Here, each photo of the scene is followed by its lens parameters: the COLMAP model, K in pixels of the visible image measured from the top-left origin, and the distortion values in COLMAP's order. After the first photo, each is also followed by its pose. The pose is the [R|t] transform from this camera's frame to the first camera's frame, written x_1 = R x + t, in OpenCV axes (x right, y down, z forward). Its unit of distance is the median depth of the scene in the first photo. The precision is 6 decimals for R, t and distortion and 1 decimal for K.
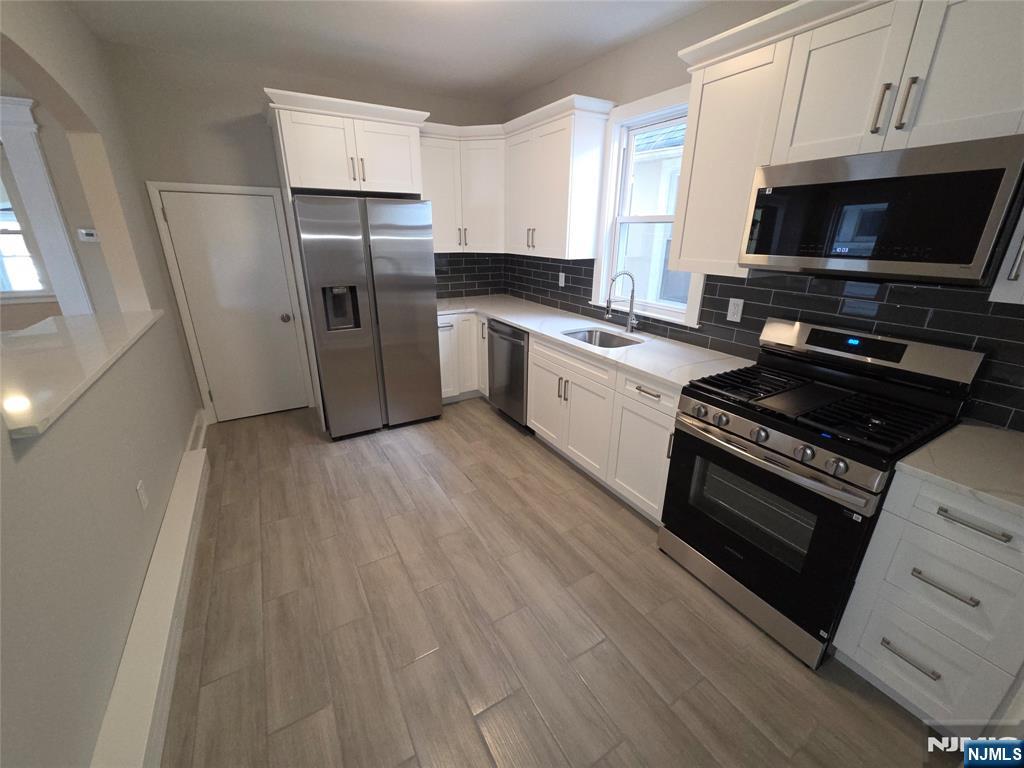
lens RADIAL K [[418.4, 0, 516.5], [0, 418.4, 379.1], [0, 0, 1]] dist [0.006968, -0.000041]
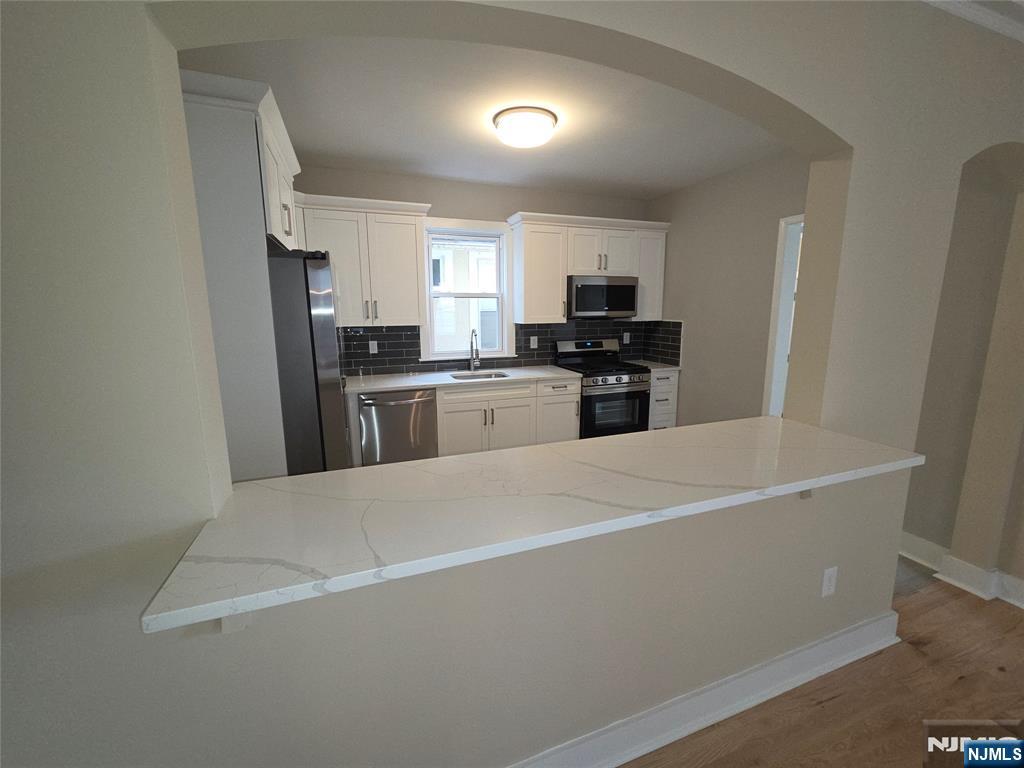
lens RADIAL K [[418.4, 0, 516.5], [0, 418.4, 383.6], [0, 0, 1]] dist [0.006968, -0.000041]
pose [[0.174367, -0.188662, 0.966438, -1.254490], [0.335604, 0.934096, 0.121798, -0.228412], [-0.925725, 0.303103, 0.226191, 0.645816]]
